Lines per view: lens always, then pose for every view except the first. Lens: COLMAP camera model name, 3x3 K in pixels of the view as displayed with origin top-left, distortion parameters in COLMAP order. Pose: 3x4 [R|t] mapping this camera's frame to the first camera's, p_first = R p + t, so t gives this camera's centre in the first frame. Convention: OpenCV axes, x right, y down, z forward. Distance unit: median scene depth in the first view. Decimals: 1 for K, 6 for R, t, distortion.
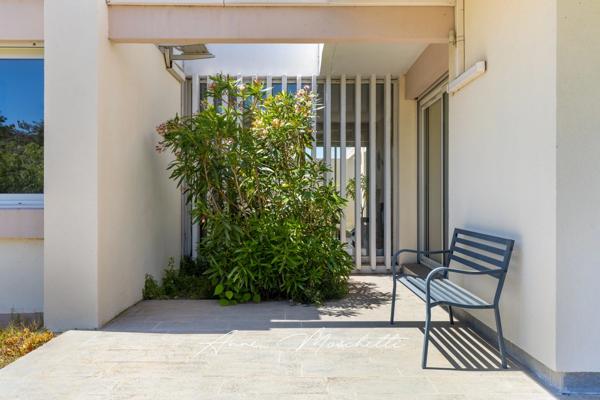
lens RADIAL K [[590.6, 0, 300.0], [0, 590.6, 200.0], [0, 0, 1]] dist [0.036899, 0.005326]
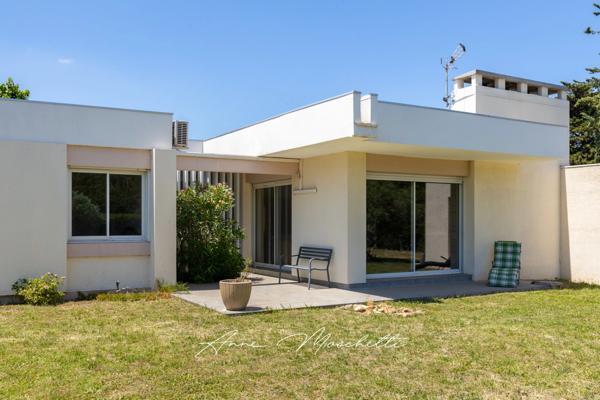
lens RADIAL K [[590.6, 0, 300.0], [0, 590.6, 200.0], [0, 0, 1]] dist [0.036899, 0.005326]
pose [[0.867091, 0.015201, 0.497918, -0.957512], [0.003834, 0.999301, -0.037184, -0.056941], [-0.498135, 0.034151, 0.866427, -1.179532]]
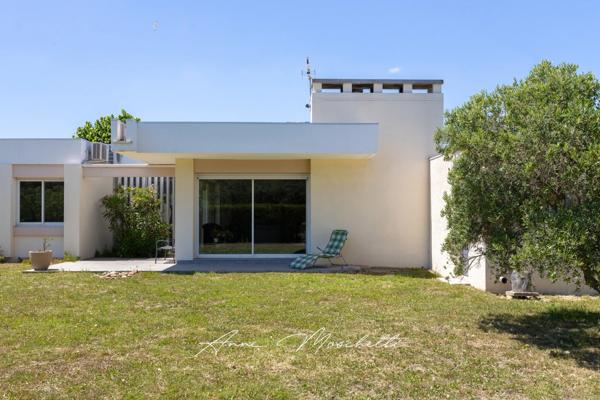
lens RADIAL K [[590.6, 0, 300.0], [0, 590.6, 200.0], [0, 0, 1]] dist [0.036899, 0.005326]
pose [[0.999995, -0.002149, -0.002247, 0.863247], [0.002075, 0.999474, -0.032349, -0.024621], [0.002315, 0.032344, 0.999474, -2.212893]]
